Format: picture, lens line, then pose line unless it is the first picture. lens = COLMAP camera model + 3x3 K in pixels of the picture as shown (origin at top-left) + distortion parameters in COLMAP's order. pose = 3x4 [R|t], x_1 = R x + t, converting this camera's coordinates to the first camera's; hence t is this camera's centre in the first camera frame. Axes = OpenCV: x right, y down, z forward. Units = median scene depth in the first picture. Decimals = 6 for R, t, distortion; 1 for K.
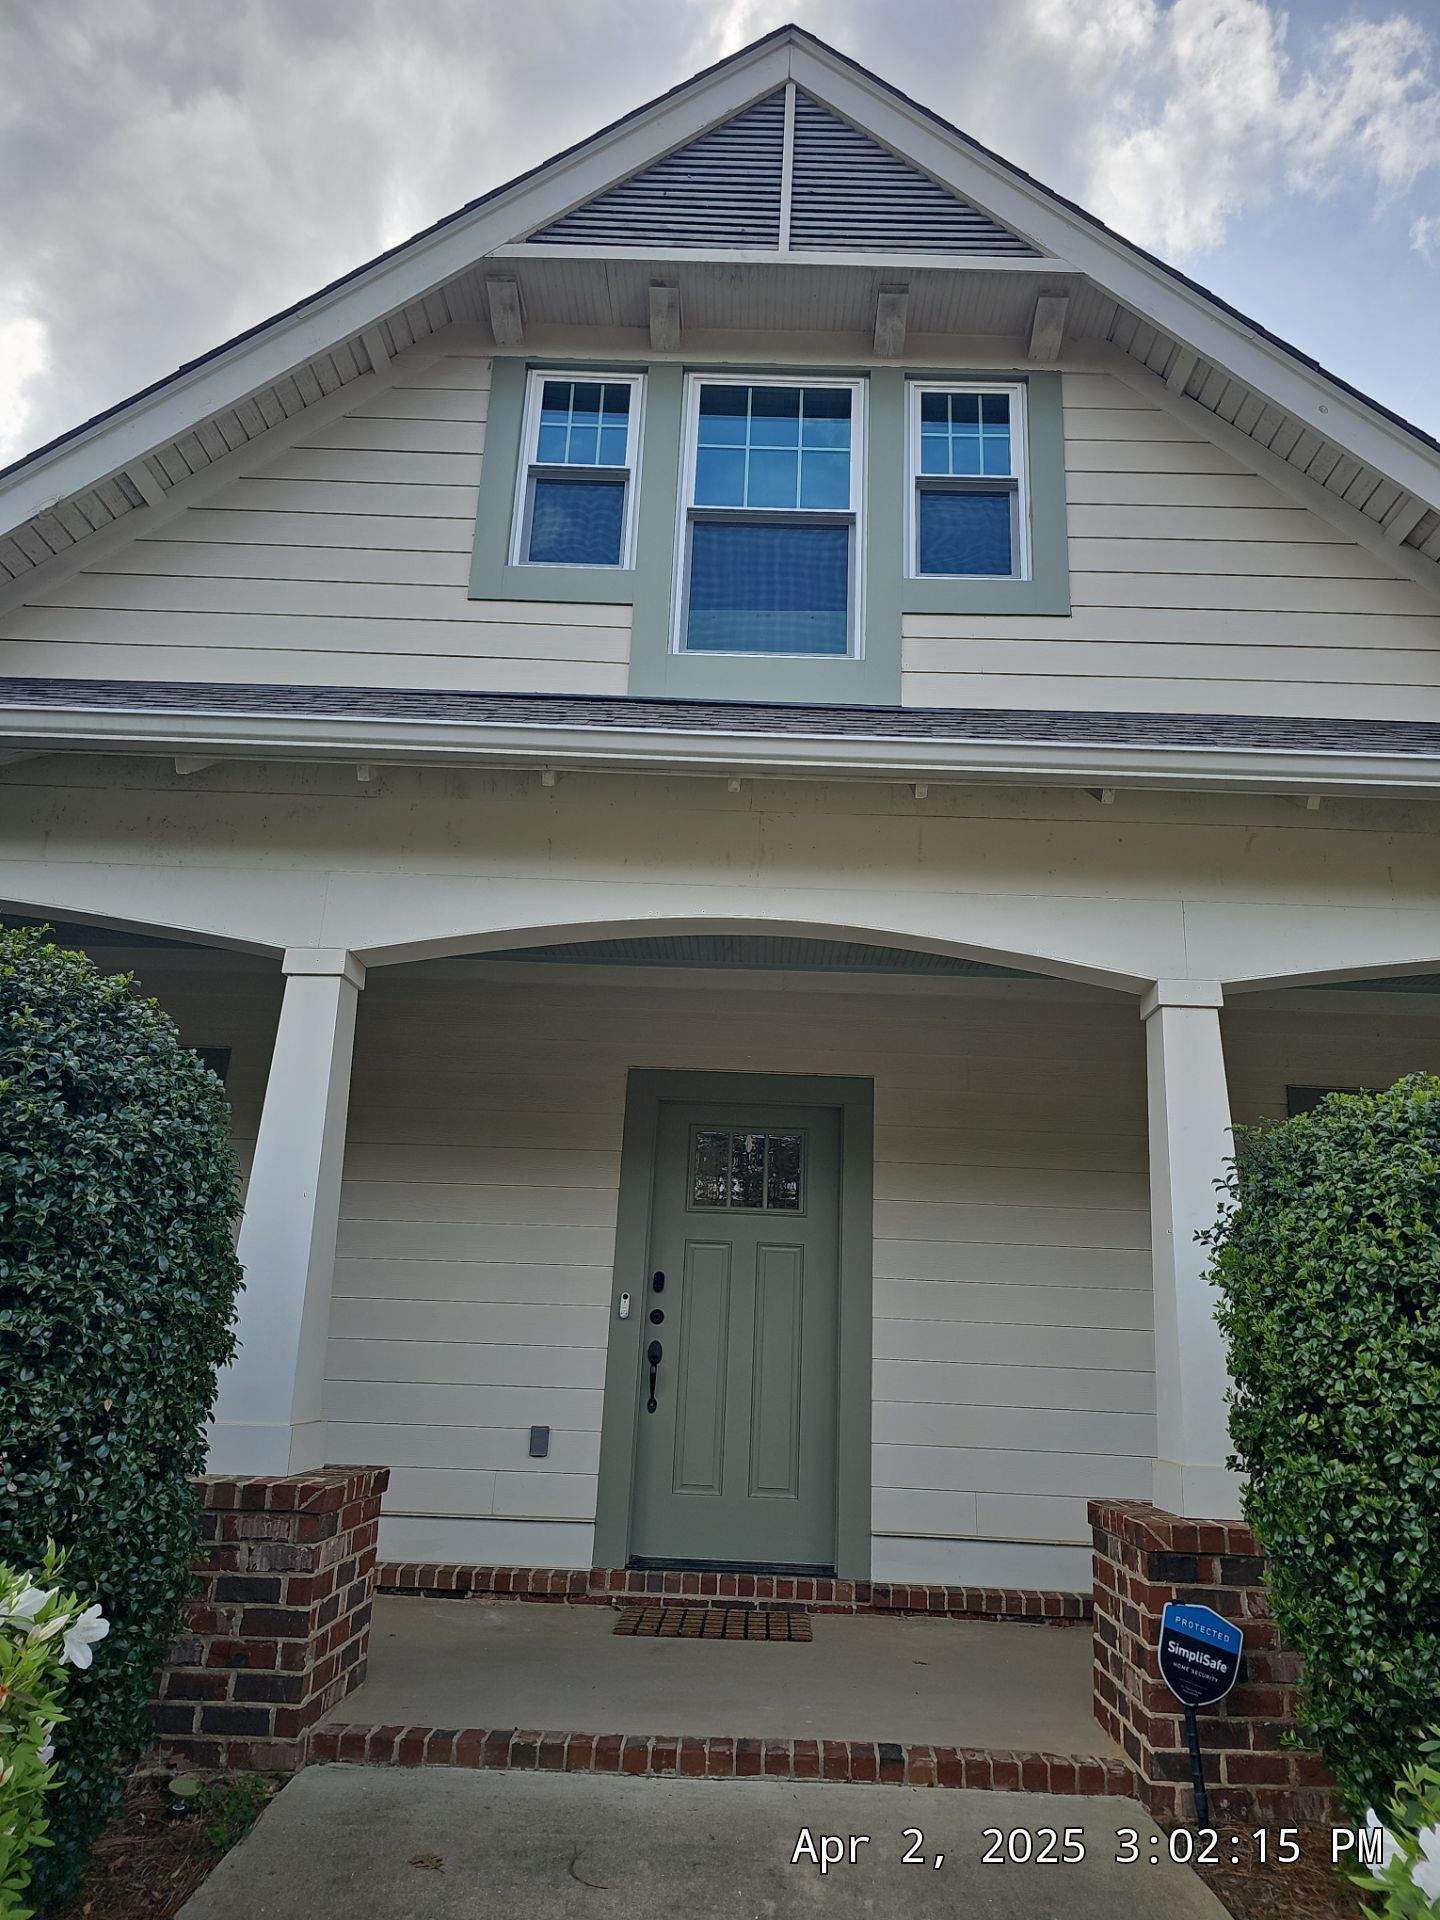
lens RADIAL K [[1274.0, 0, 726.7], [0, 1274.0, 960.4], [0, 0, 1]] dist [0.040013, -0.025666]
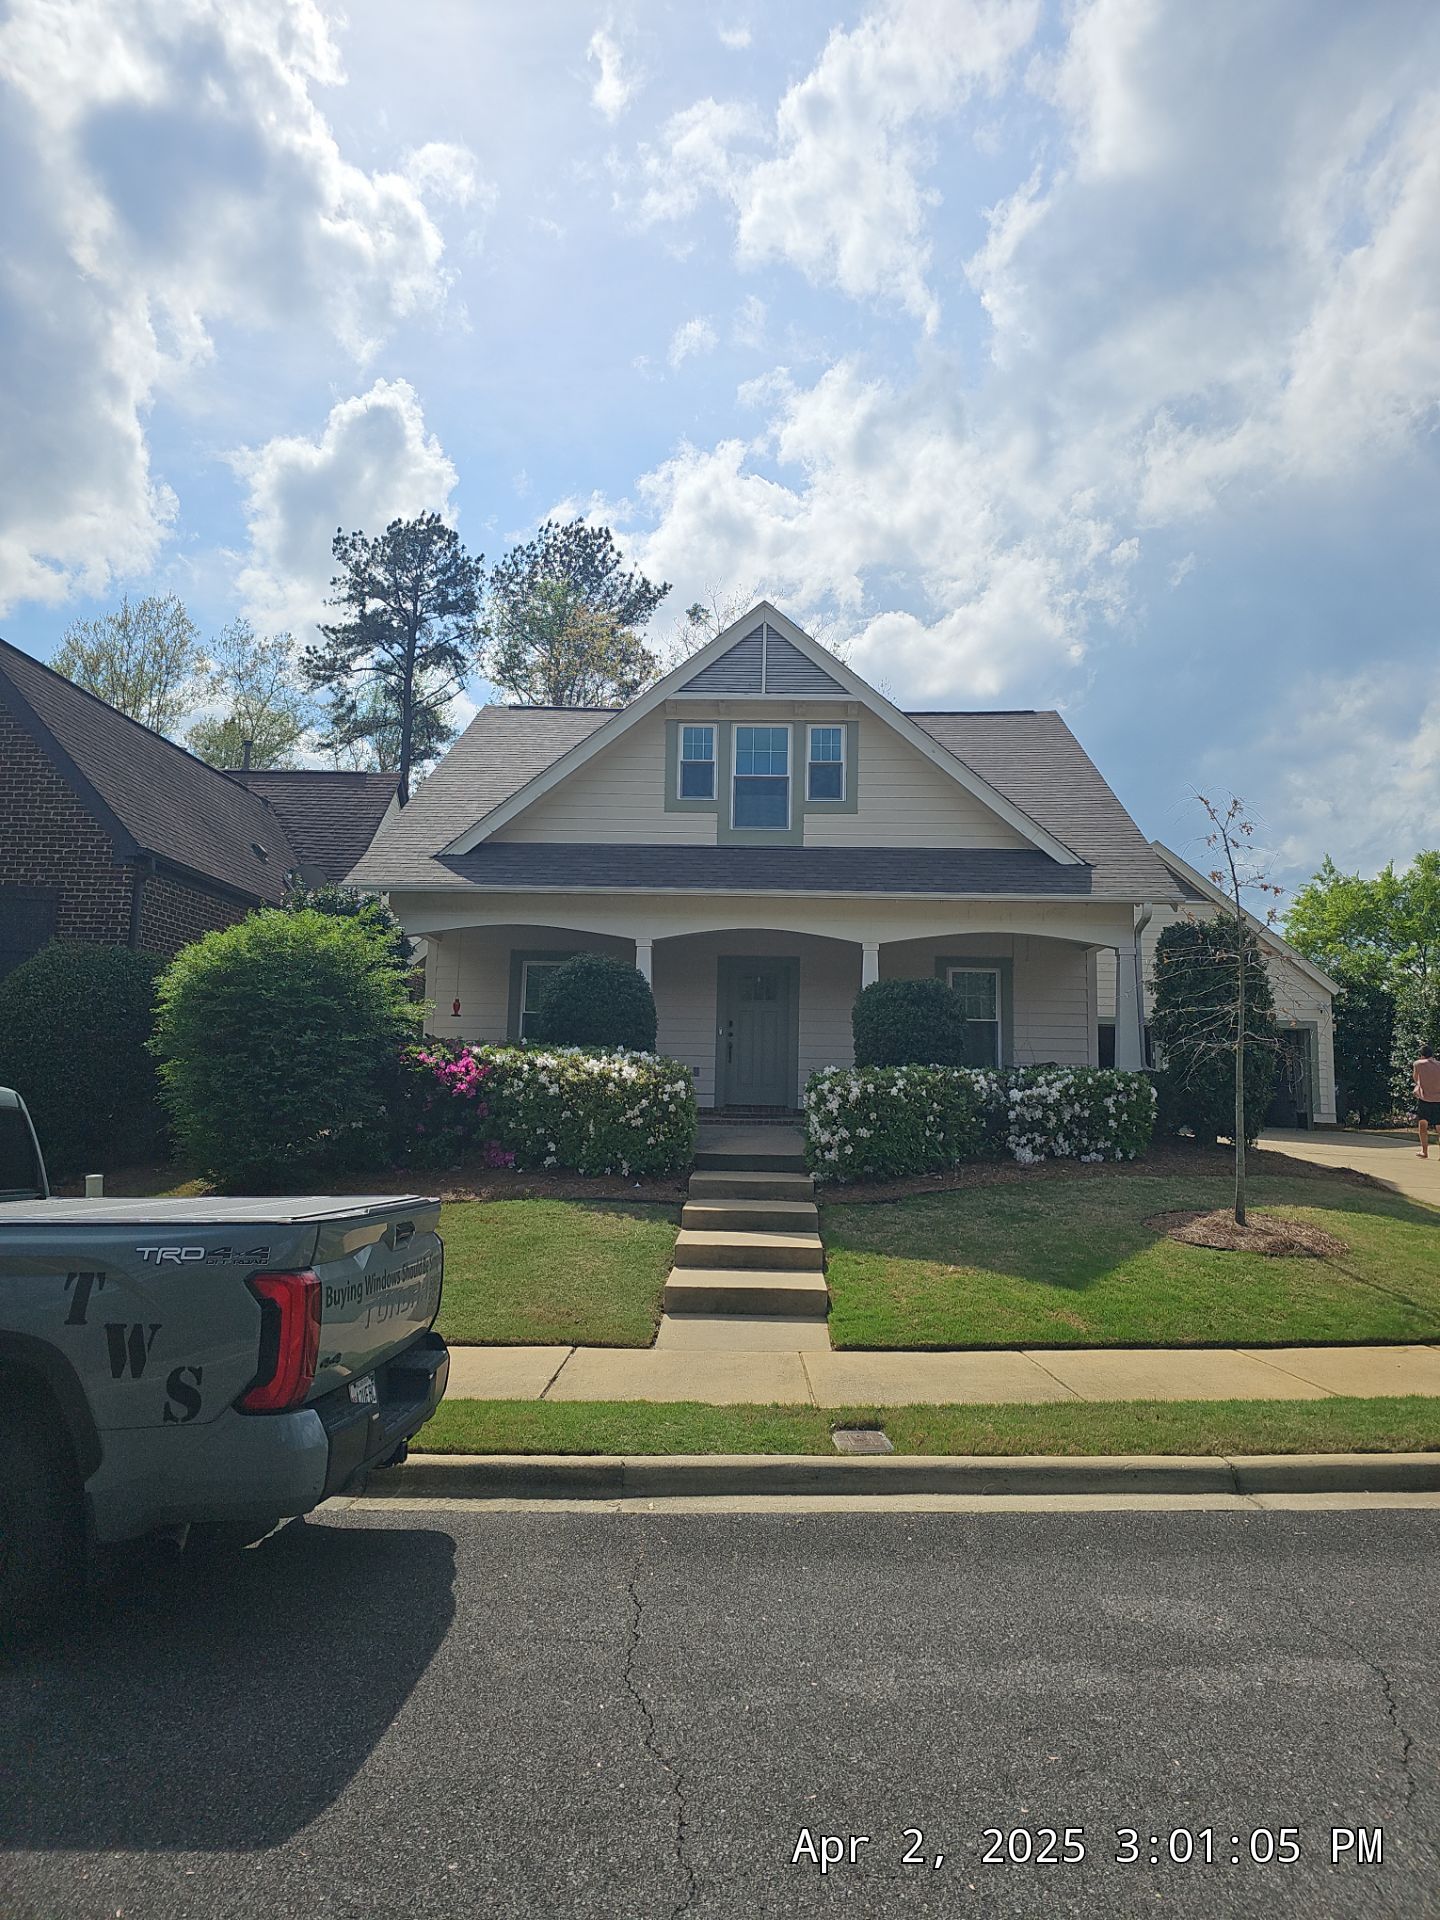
lens RADIAL K [[1246.6, 0, 720.0], [0, 1246.6, 960.0], [0, 0, 1]] dist [0.067756, -0.055532]
pose [[0.999517, -0.024046, -0.019677, -0.015671], [0.027248, 0.982695, 0.183215, -0.475351], [0.014931, -0.183662, 0.982876, -2.025686]]
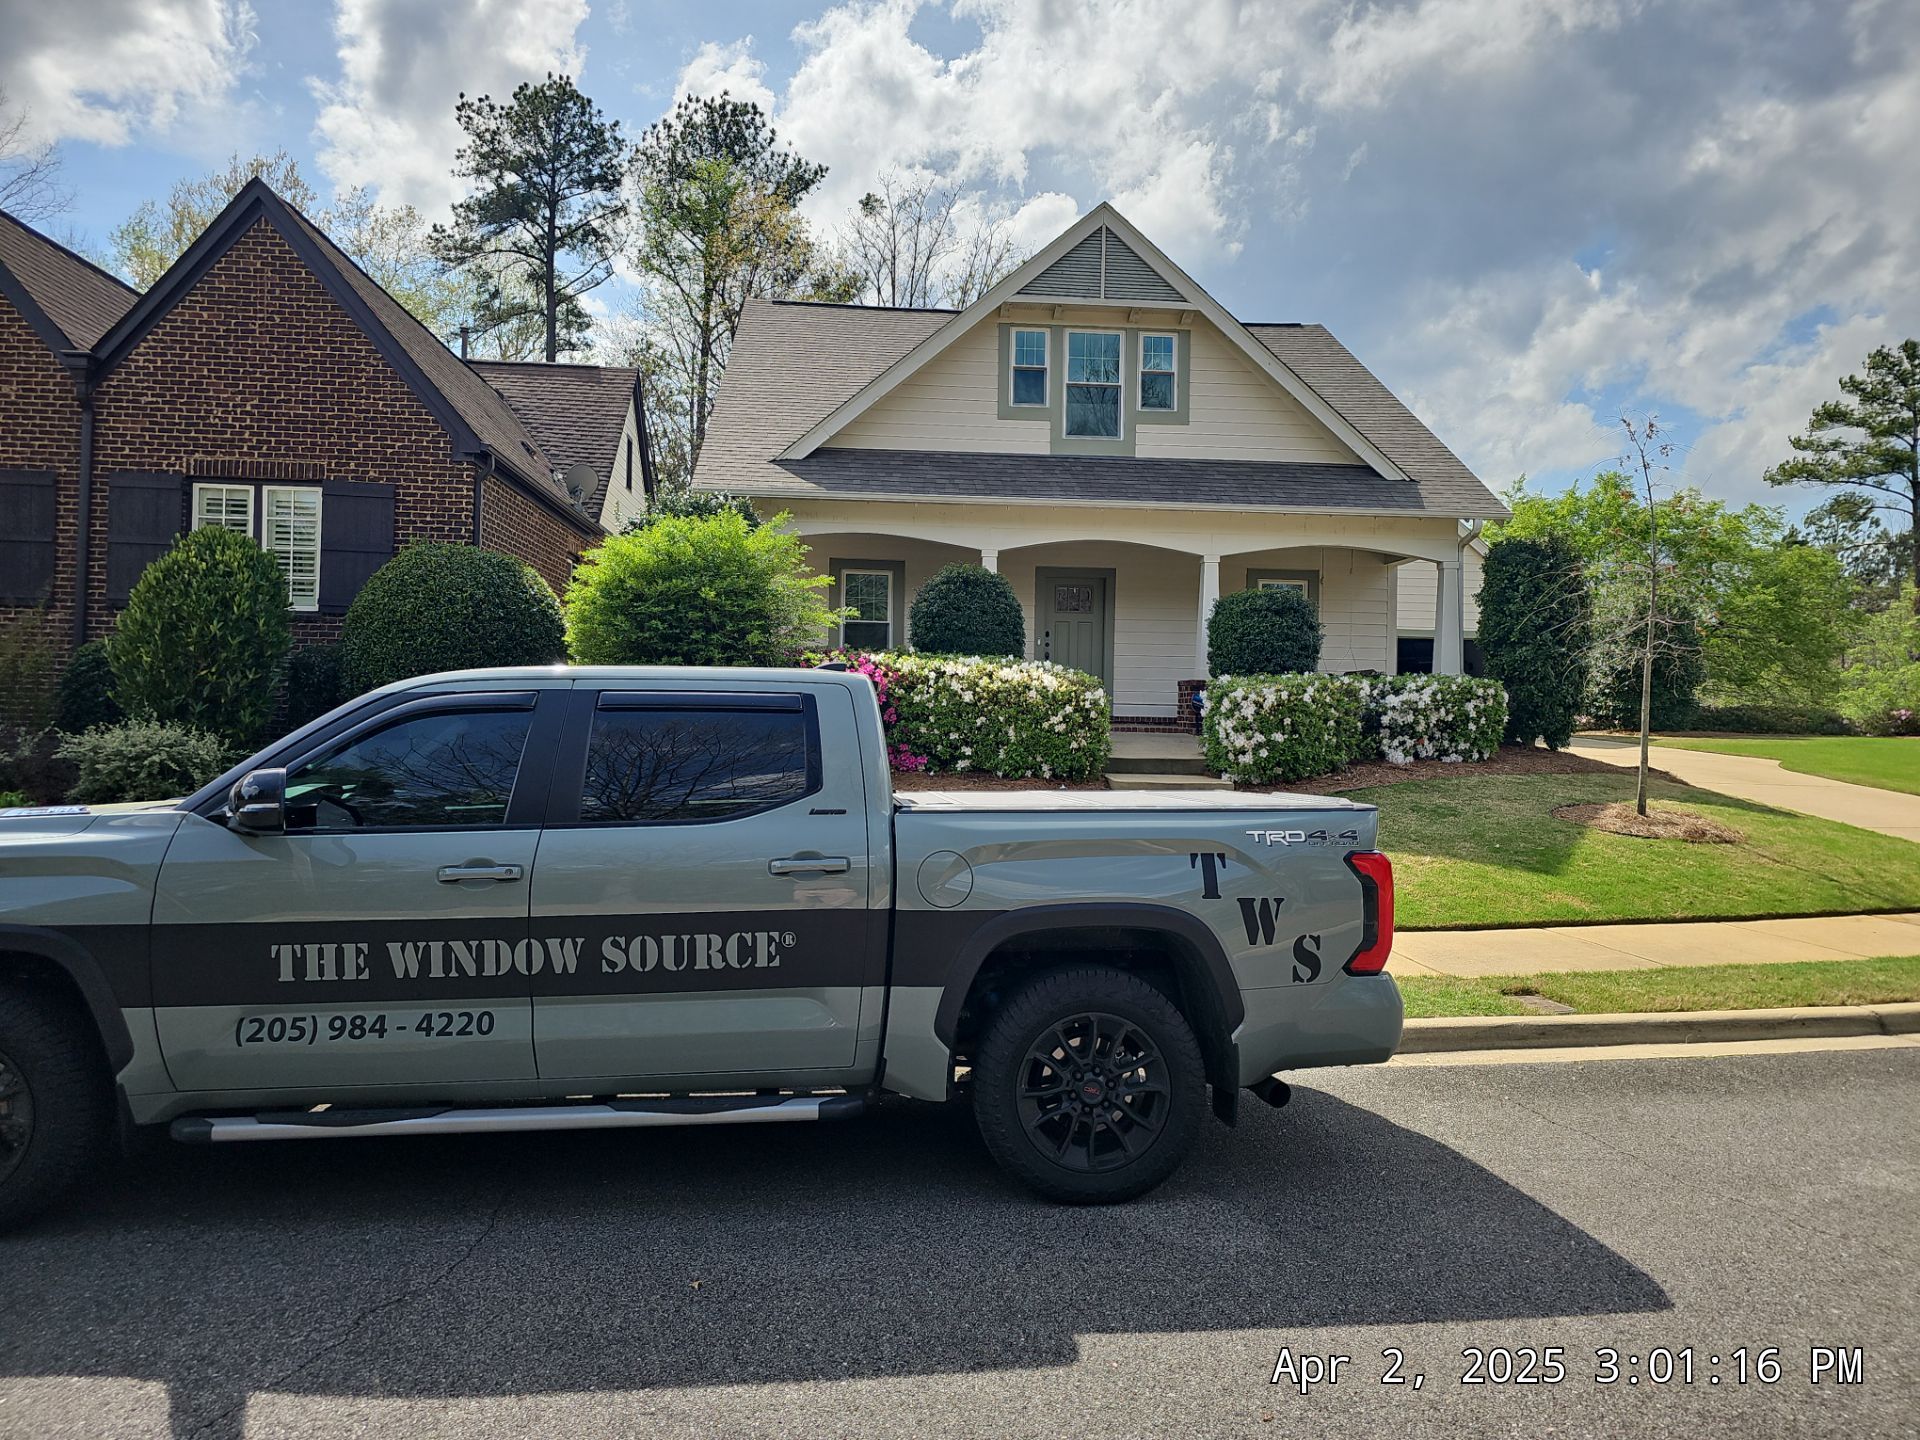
lens RADIAL K [[1246.6, 0, 944.0], [0, 1246.6, 722.5], [0, 0, 1]] dist [0.067756, -0.055532]
pose [[0.995708, -0.024181, 0.089337, -0.613808], [-0.004001, 0.953119, 0.302570, -0.492893], [-0.092466, -0.301628, 0.948931, -2.059392]]
